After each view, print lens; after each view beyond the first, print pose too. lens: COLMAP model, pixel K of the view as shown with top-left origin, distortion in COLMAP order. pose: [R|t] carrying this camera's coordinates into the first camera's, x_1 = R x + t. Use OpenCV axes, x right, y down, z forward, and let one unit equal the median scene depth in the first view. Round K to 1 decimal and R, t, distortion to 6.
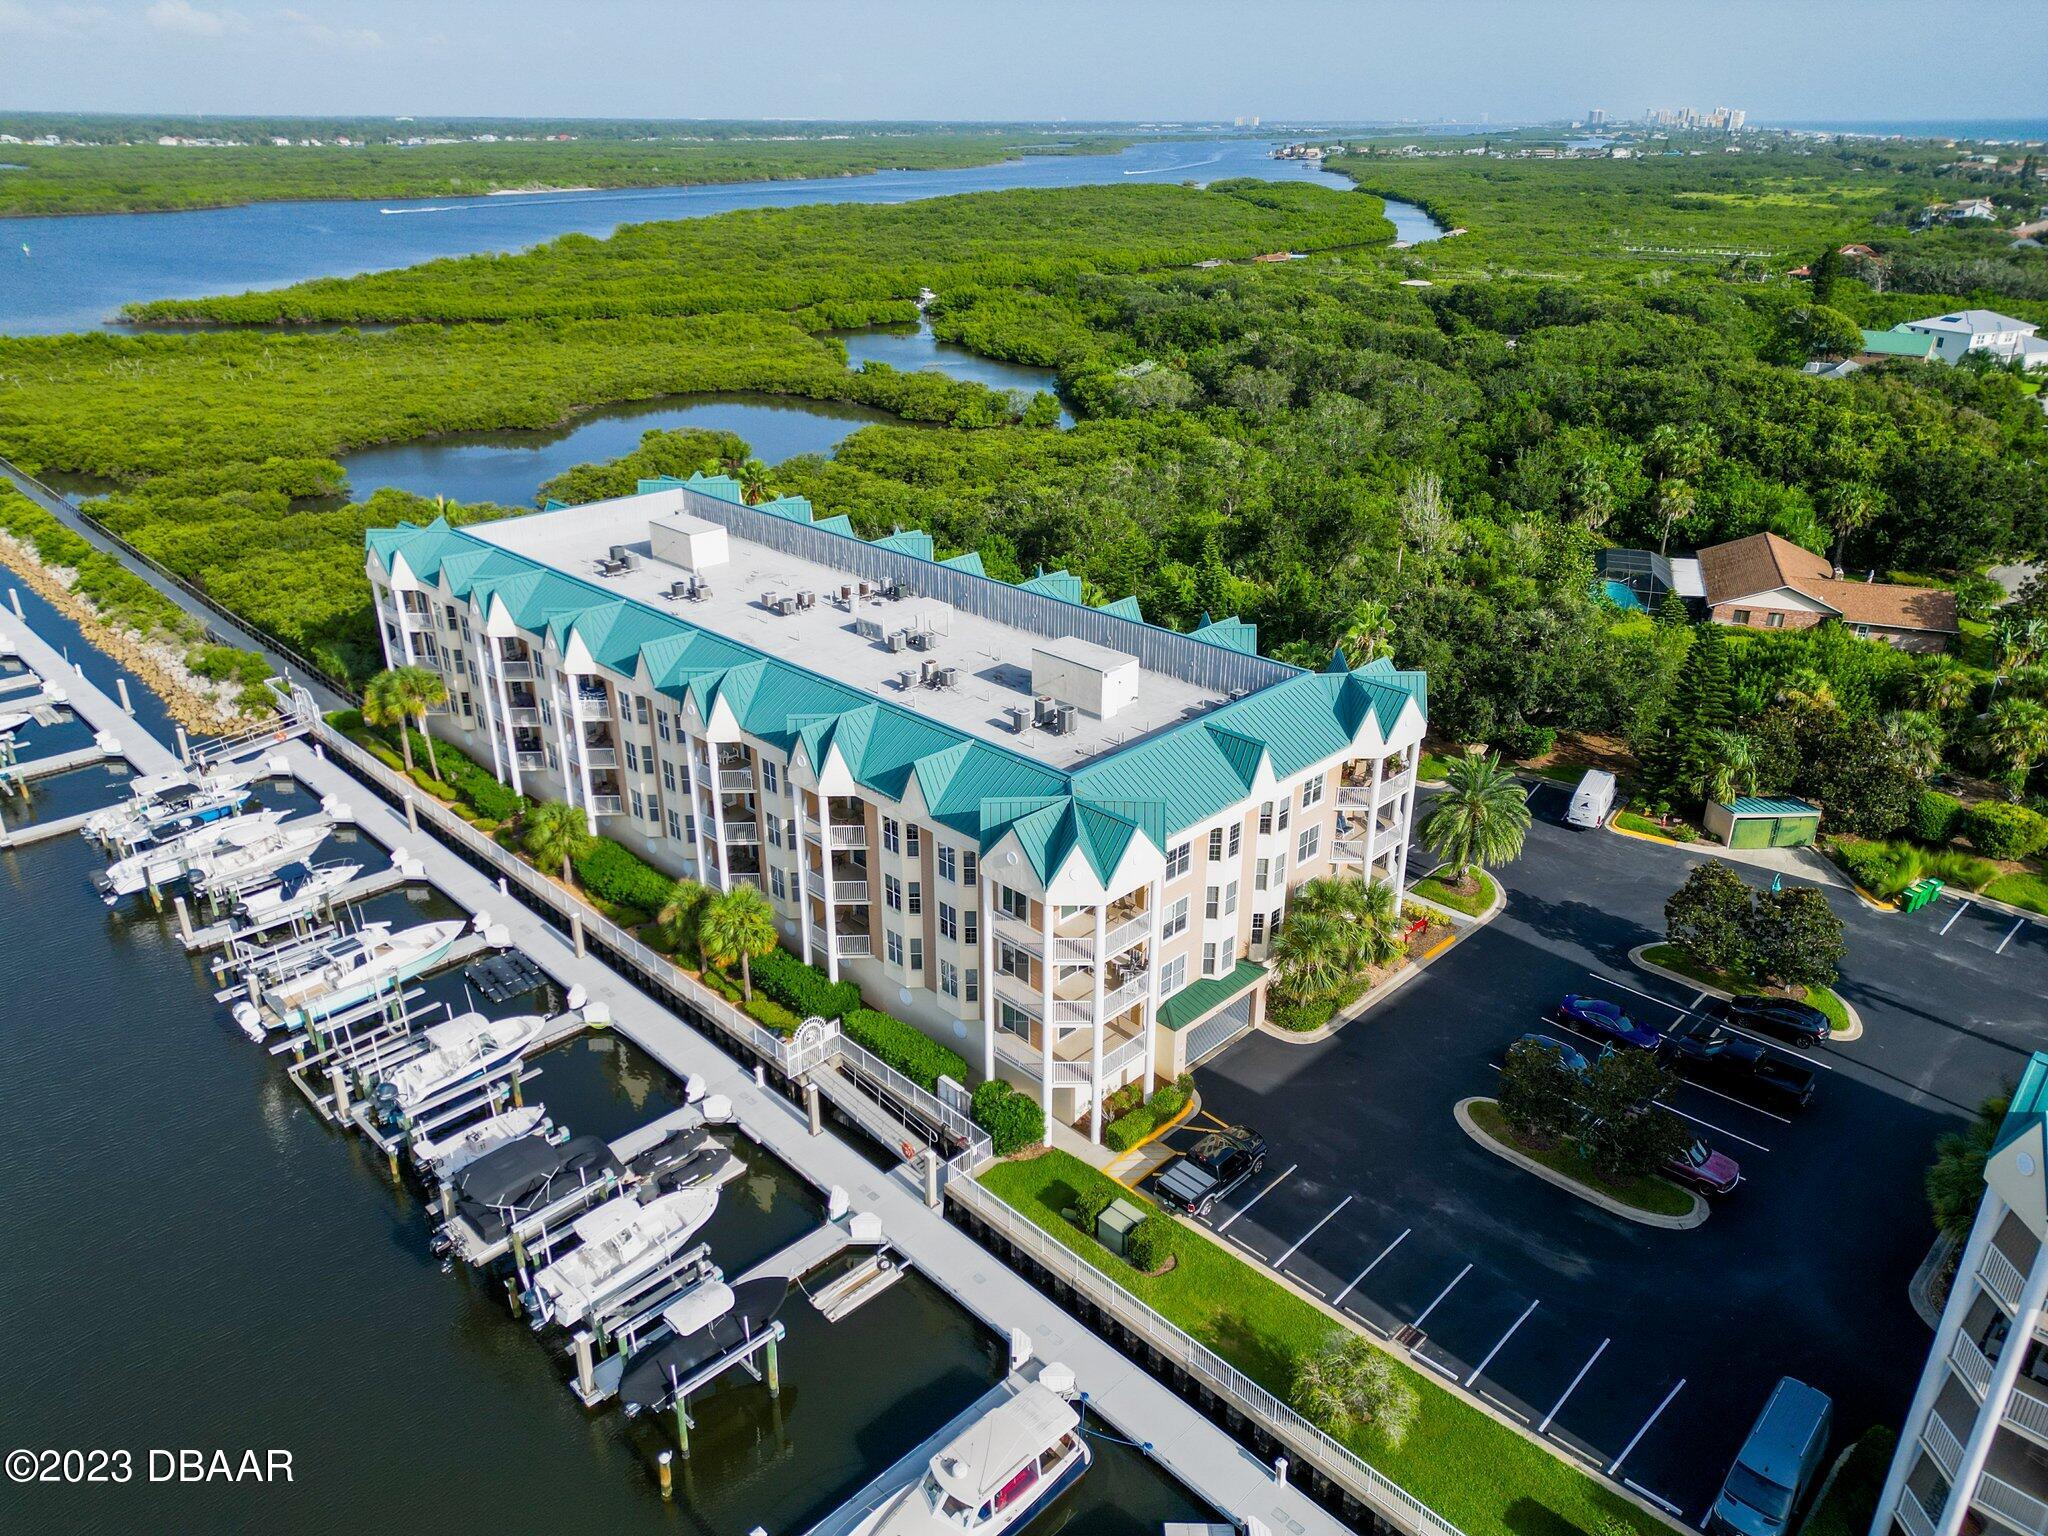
lens RADIAL K [[1408.8, 0, 1024.0], [0, 1408.8, 768.0], [0, 0, 1]] dist [0.034215, -0.004782]
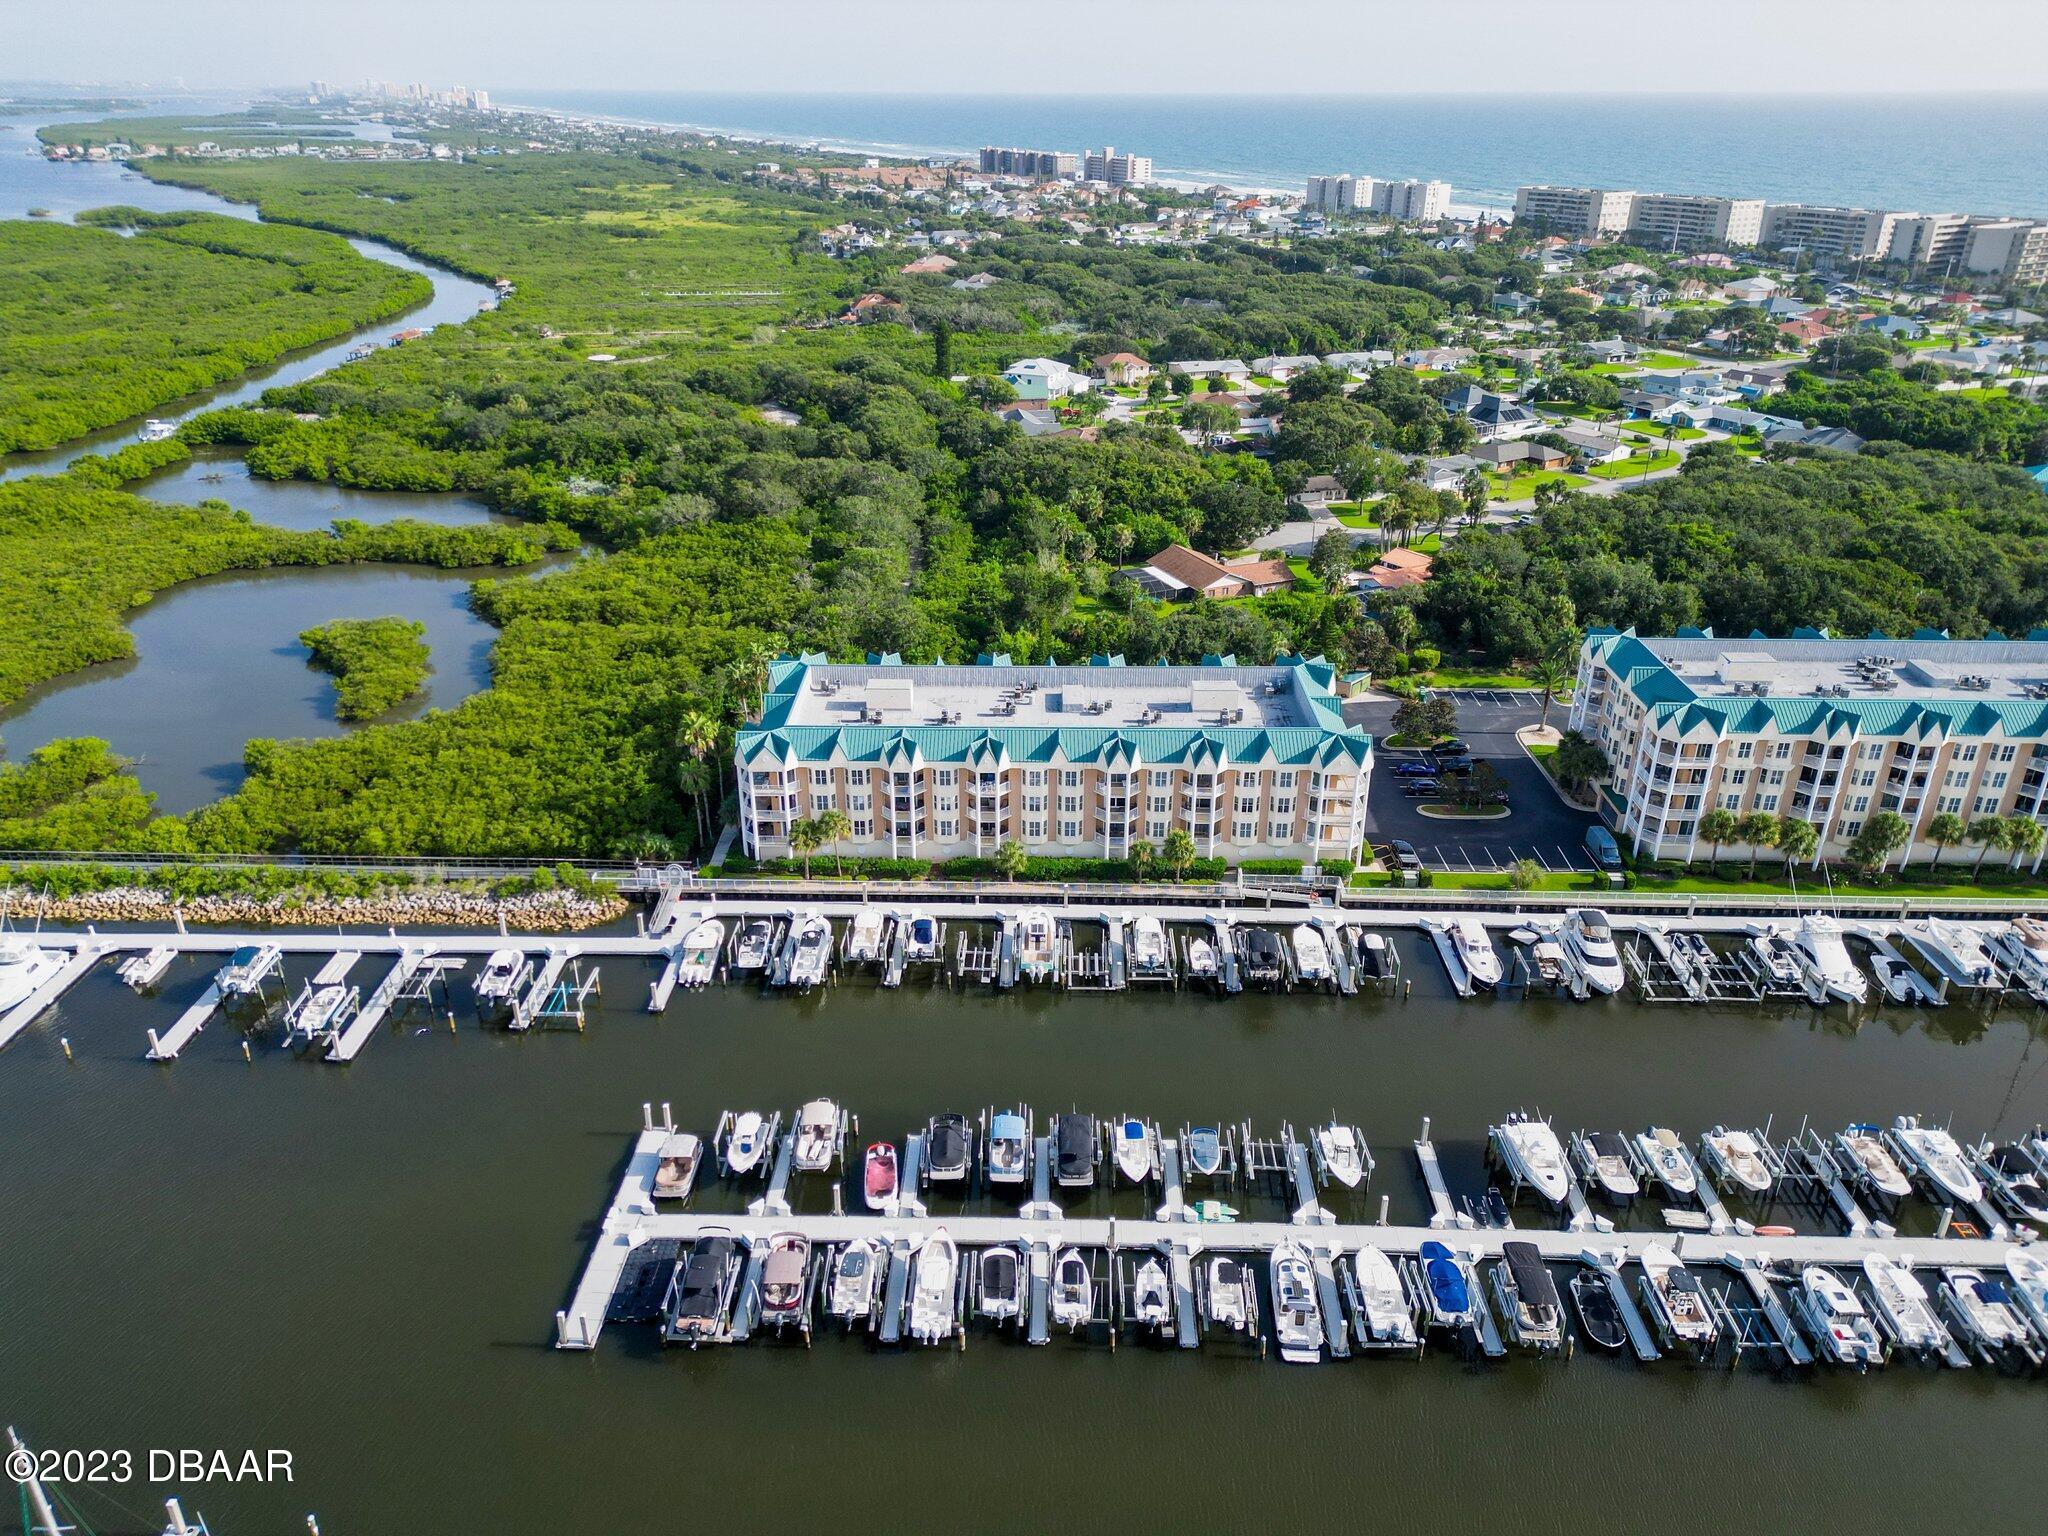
lens RADIAL K [[1367.5, 0, 1024.0], [0, 1367.5, 768.0], [0, 0, 1]] dist [0.090250, -0.080256]
pose [[0.724315, -0.297506, 0.621979, -1.423585], [0.286429, 0.950424, 0.121052, -0.281123], [-0.627157, 0.090473, 0.773620, -0.403691]]
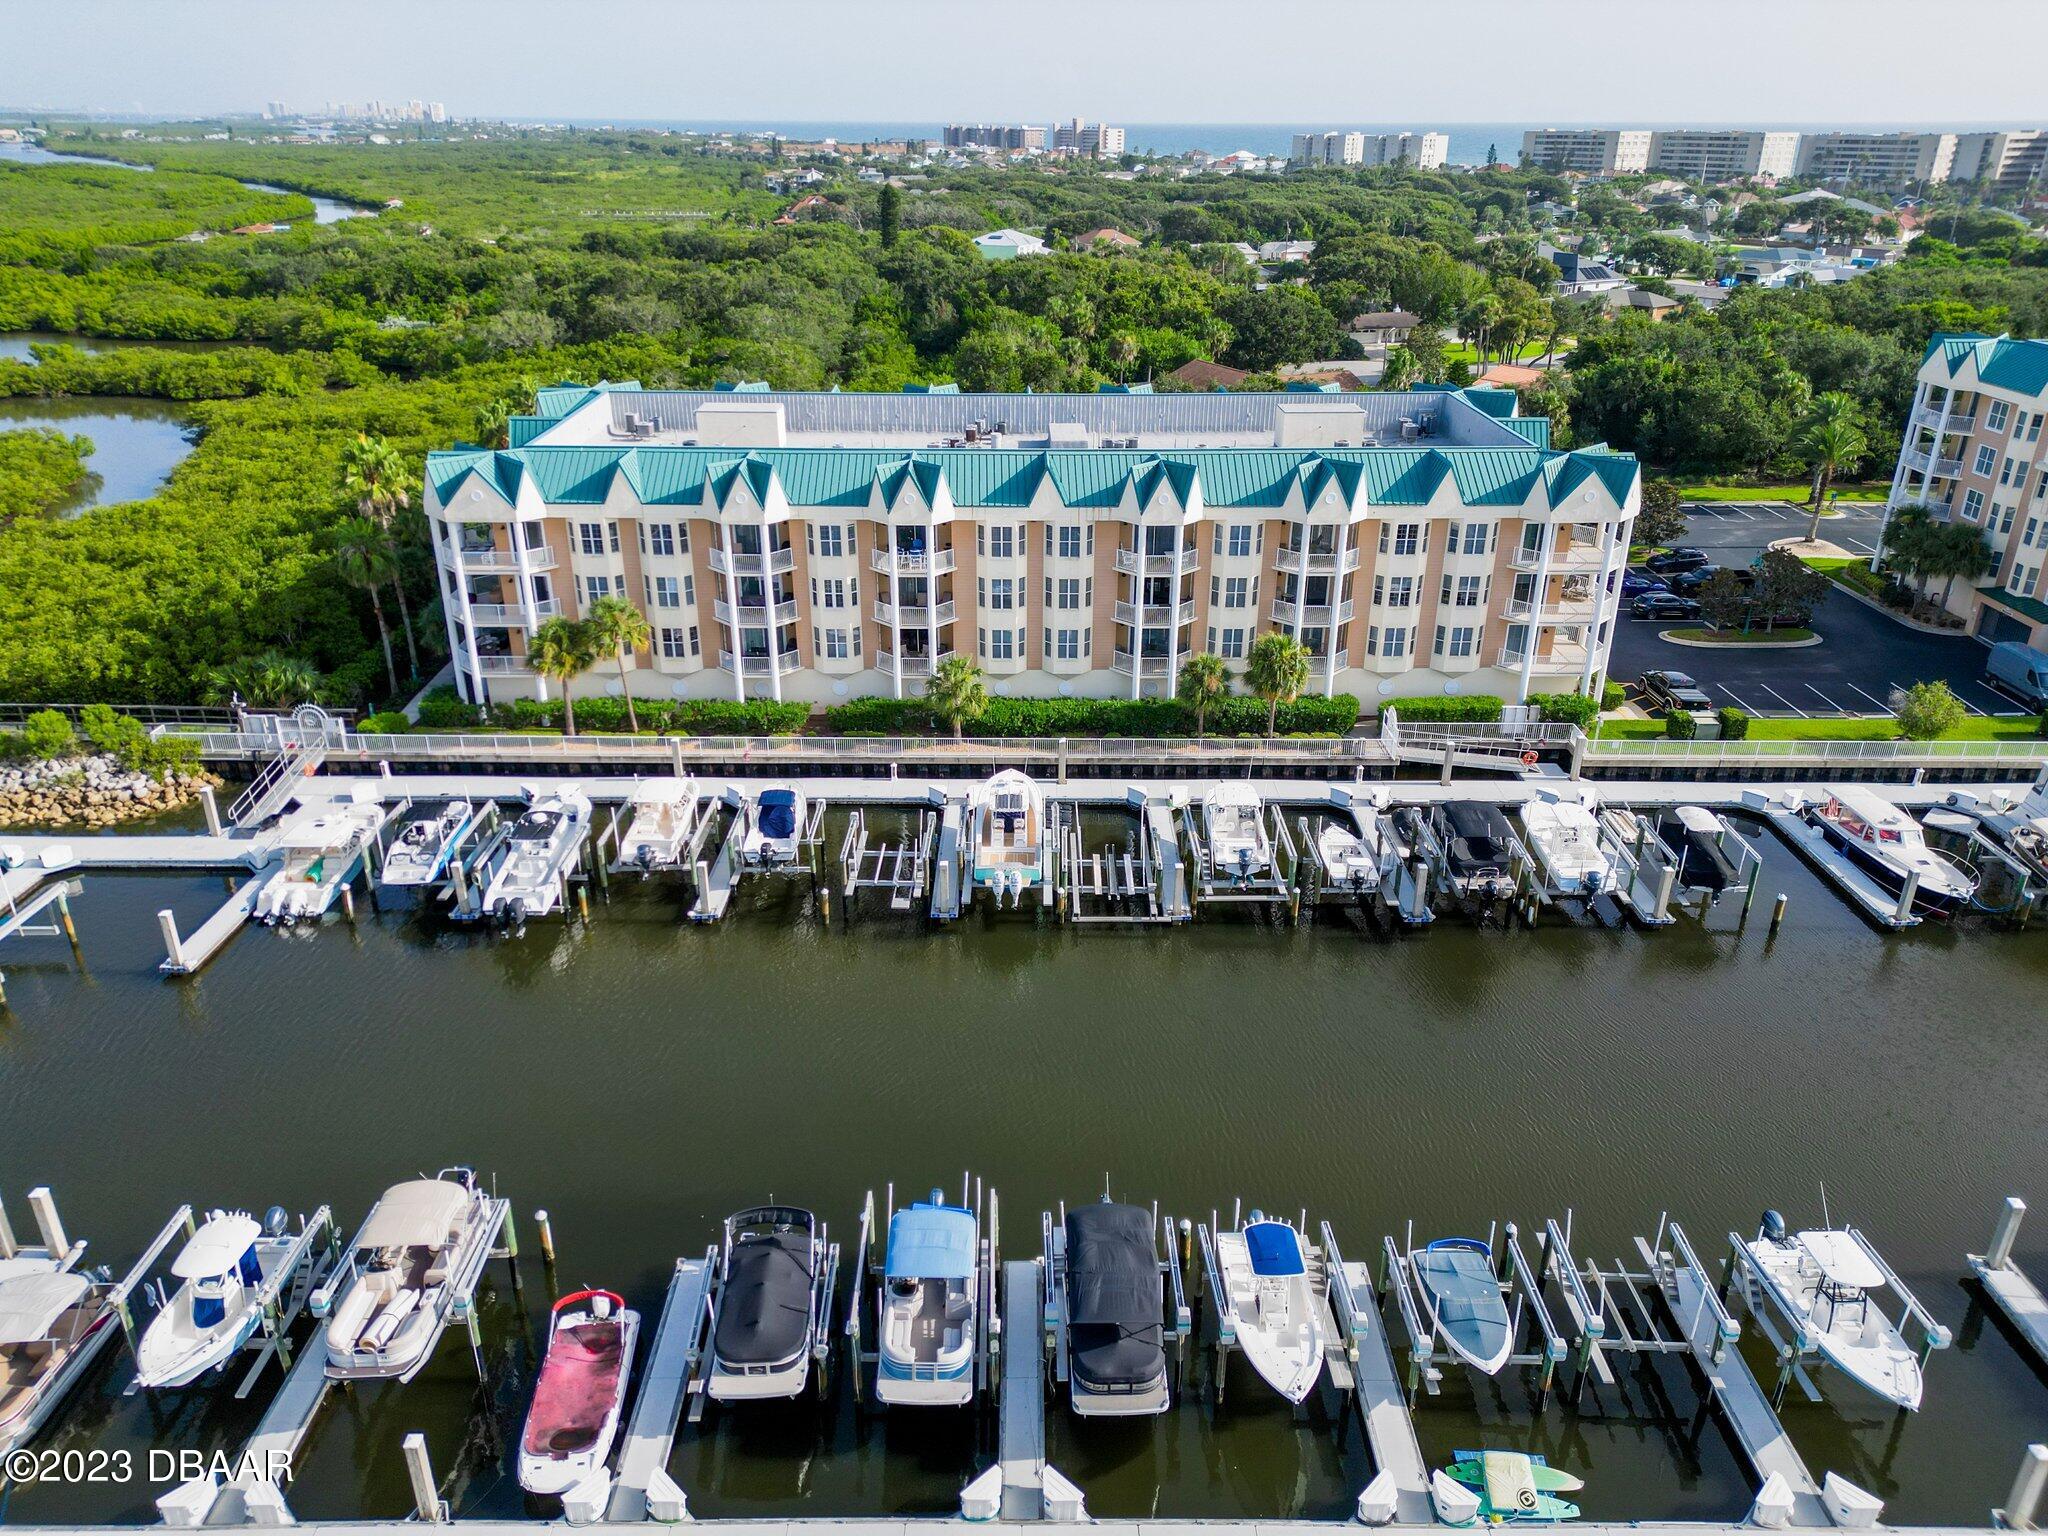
lens RADIAL K [[1408.8, 0, 1024.0], [0, 1408.8, 768.0], [0, 0, 1]] dist [0.034215, -0.004782]
pose [[0.709243, -0.294289, 0.640601, -0.952643], [0.291022, 0.949880, 0.114165, 0.001215], [-0.642091, 0.105458, 0.759340, 0.254969]]
